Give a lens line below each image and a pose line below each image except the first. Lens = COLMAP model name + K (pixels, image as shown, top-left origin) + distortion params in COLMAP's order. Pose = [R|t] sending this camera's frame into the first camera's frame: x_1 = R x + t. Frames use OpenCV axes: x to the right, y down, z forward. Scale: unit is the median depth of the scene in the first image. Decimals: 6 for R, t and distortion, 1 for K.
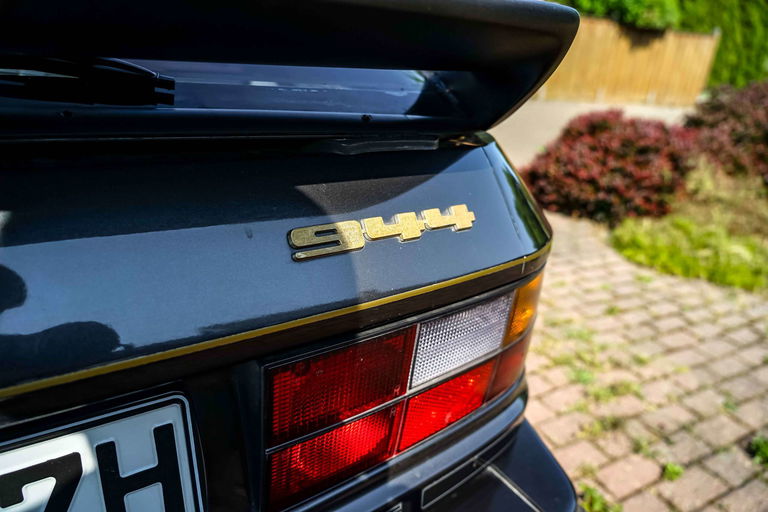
lens RADIAL K [[512.2, 0, 386.7], [0, 512.2, 257.3], [0, 0, 1]] dist [-0.020634, 0.008015]
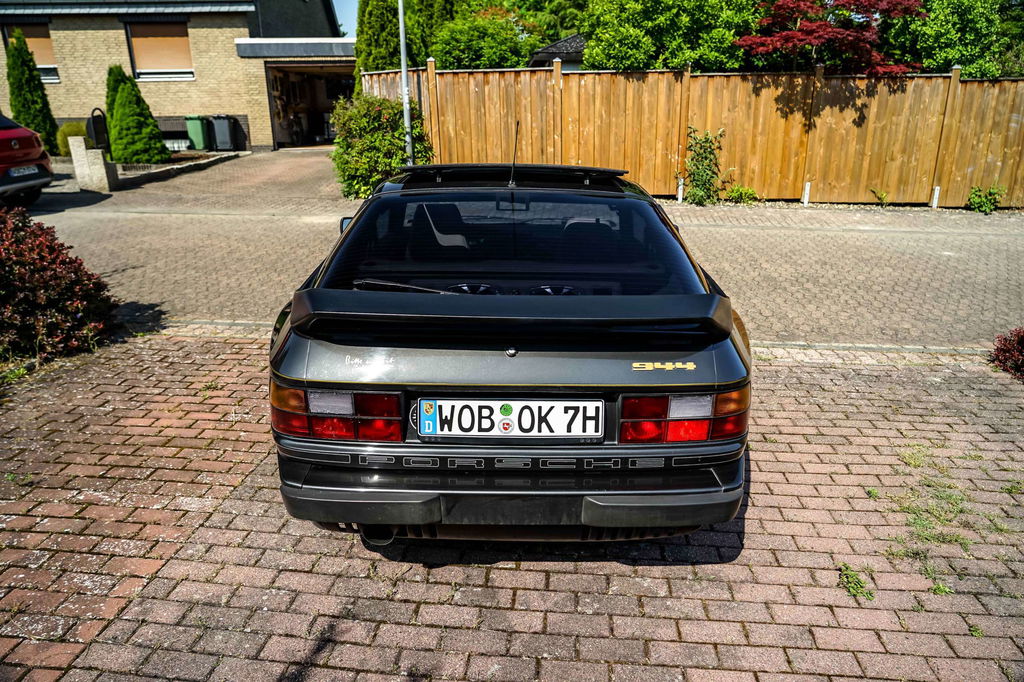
lens RADIAL K [[682.9, 0, 515.6], [0, 682.9, 342.7], [0, 0, 1]] dist [-0.020634, 0.008015]
pose [[0.832844, 0.111976, -0.542064, 1.911766], [-0.155085, 0.987305, -0.034327, 0.115568], [0.531338, 0.112655, 0.839636, -3.977470]]
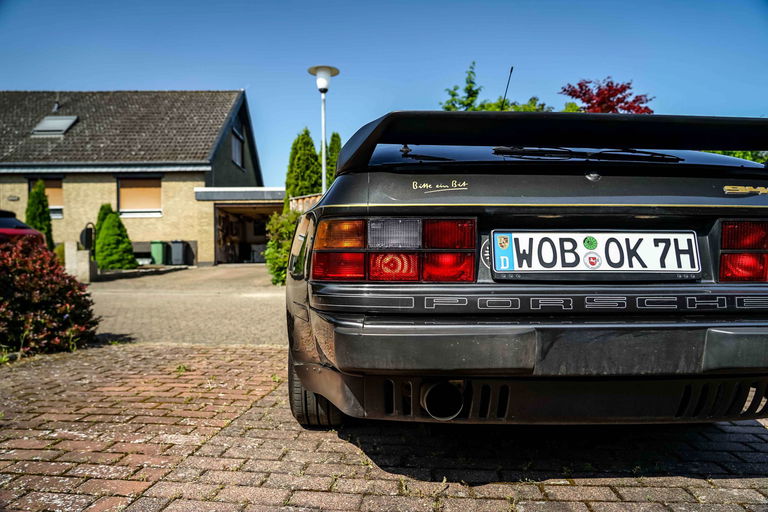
lens RADIAL K [[510.8, 0, 391.2], [0, 510.8, 254.7], [0, 0, 1]] dist [-0.023528, 0.004724]
pose [[0.844919, -0.082316, -0.528523, -0.329481], [-0.138017, 0.921078, -0.364096, 2.043735], [0.516782, 0.380577, 0.766876, -2.844539]]
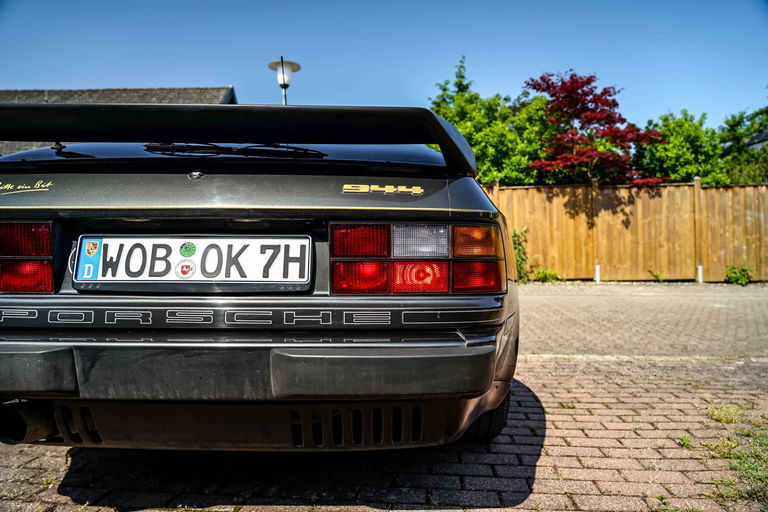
lens RADIAL K [[512.2, 0, 386.7], [0, 512.2, 257.3], [0, 0, 1]] dist [-0.020634, 0.008015]
pose [[0.828073, -0.075243, -0.555547, 1.785930], [-0.150204, 0.924946, -0.349161, 1.447218], [0.540123, 0.372577, 0.754621, -1.131227]]
